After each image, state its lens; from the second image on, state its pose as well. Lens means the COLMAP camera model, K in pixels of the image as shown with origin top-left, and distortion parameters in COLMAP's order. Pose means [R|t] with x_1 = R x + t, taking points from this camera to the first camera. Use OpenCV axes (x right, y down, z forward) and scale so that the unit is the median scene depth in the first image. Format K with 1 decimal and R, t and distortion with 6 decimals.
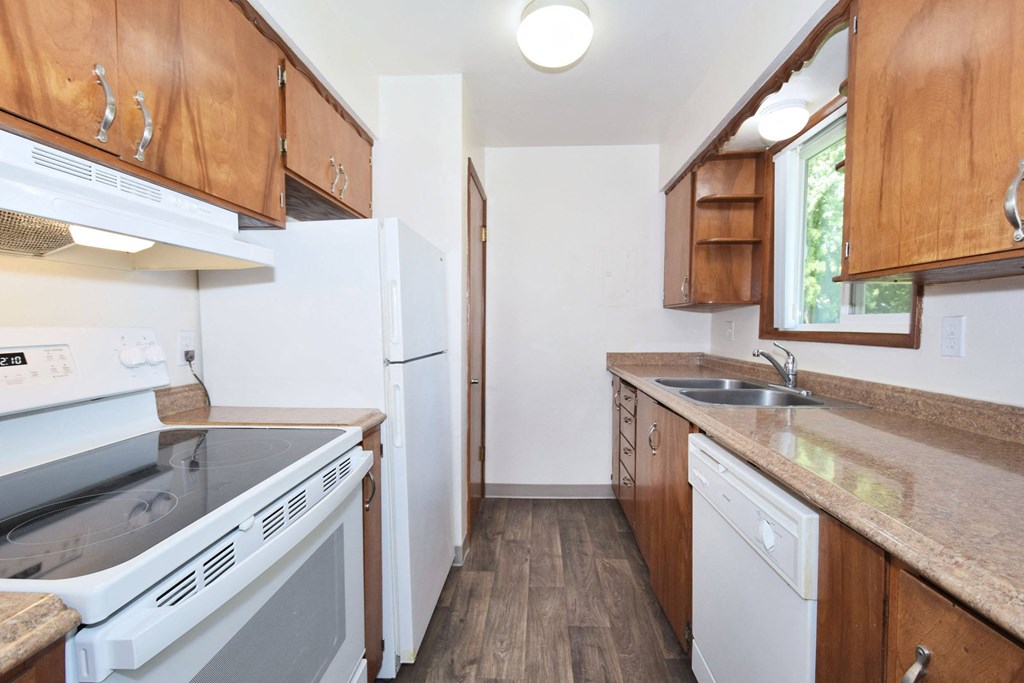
lens RADIAL K [[447.5, 0, 517.6], [0, 447.5, 344.2], [0, 0, 1]] dist [-0.000116, -0.001411]
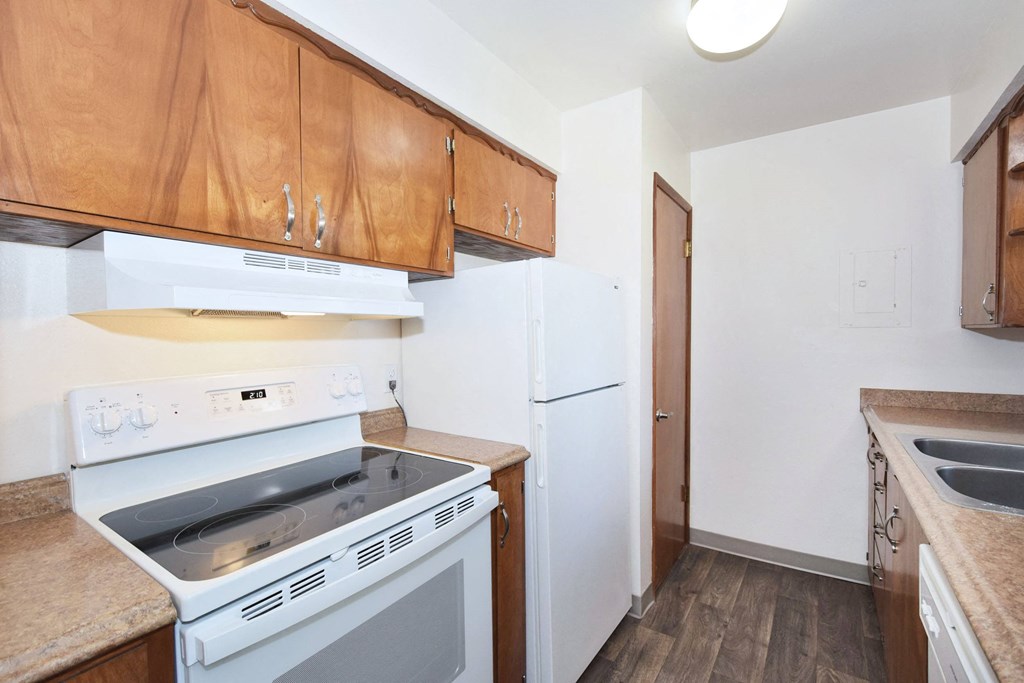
lens RADIAL K [[447.5, 0, 517.6], [0, 447.5, 344.2], [0, 0, 1]] dist [-0.000116, -0.001411]
pose [[0.854159, 0.002888, -0.520004, 0.182736], [-0.014657, 0.999721, -0.018524, -0.060820], [0.519805, 0.023444, 0.853963, 0.104167]]
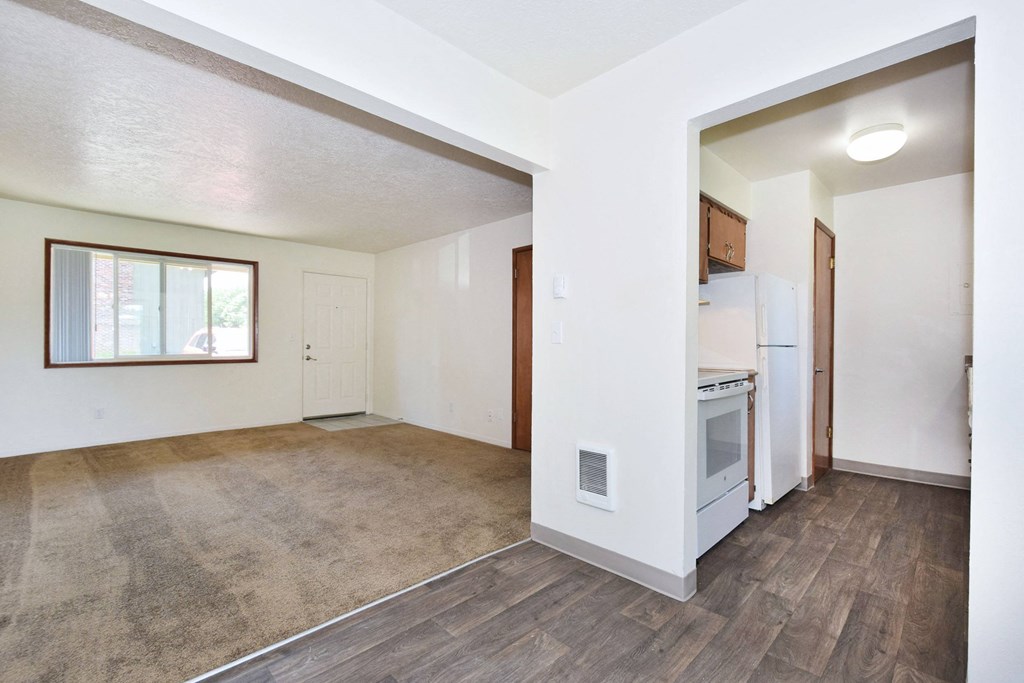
lens RADIAL K [[447.5, 0, 517.6], [0, 447.5, 344.2], [0, 0, 1]] dist [-0.000116, -0.001411]
pose [[0.743208, 0.000223, -0.669061, 0.212899], [-0.032814, 0.998809, -0.036117, 0.124612], [0.668255, 0.048797, 0.742330, -1.053071]]
